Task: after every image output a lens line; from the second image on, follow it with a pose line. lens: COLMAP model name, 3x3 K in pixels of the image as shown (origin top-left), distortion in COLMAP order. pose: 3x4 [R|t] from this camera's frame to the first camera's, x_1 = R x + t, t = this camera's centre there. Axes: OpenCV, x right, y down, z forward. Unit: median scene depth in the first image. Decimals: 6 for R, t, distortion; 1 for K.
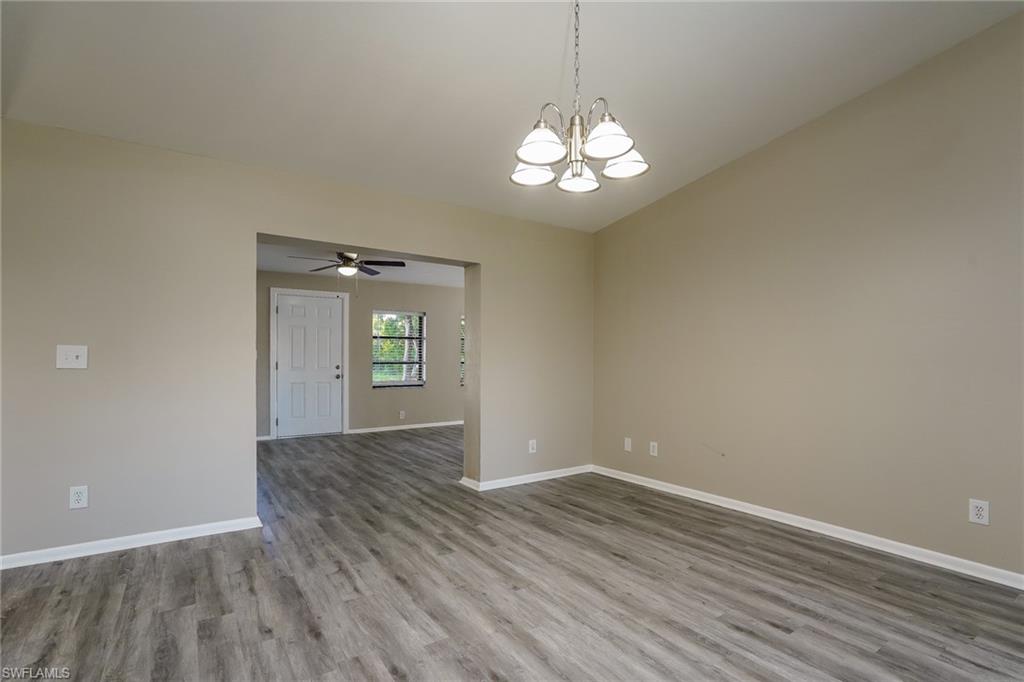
lens RADIAL K [[472.2, 0, 533.3], [0, 472.2, 359.3], [0, 0, 1]] dist [0.001548, 0.000981]
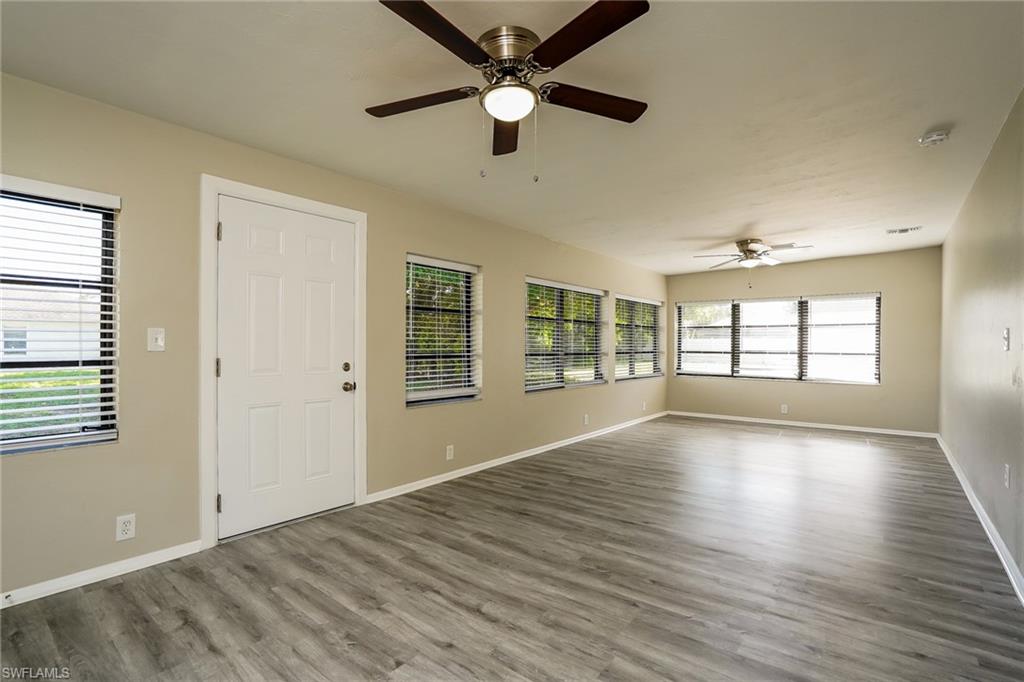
lens RADIAL K [[472.2, 0, 514.1], [0, 472.2, 343.3], [0, 0, 1]] dist [0.001548, 0.000981]
pose [[0.965903, 0.001680, 0.258899, -0.355219], [-0.000997, 0.999996, -0.002770, -0.005712], [-0.258902, 0.002418, 0.965901, 0.476462]]
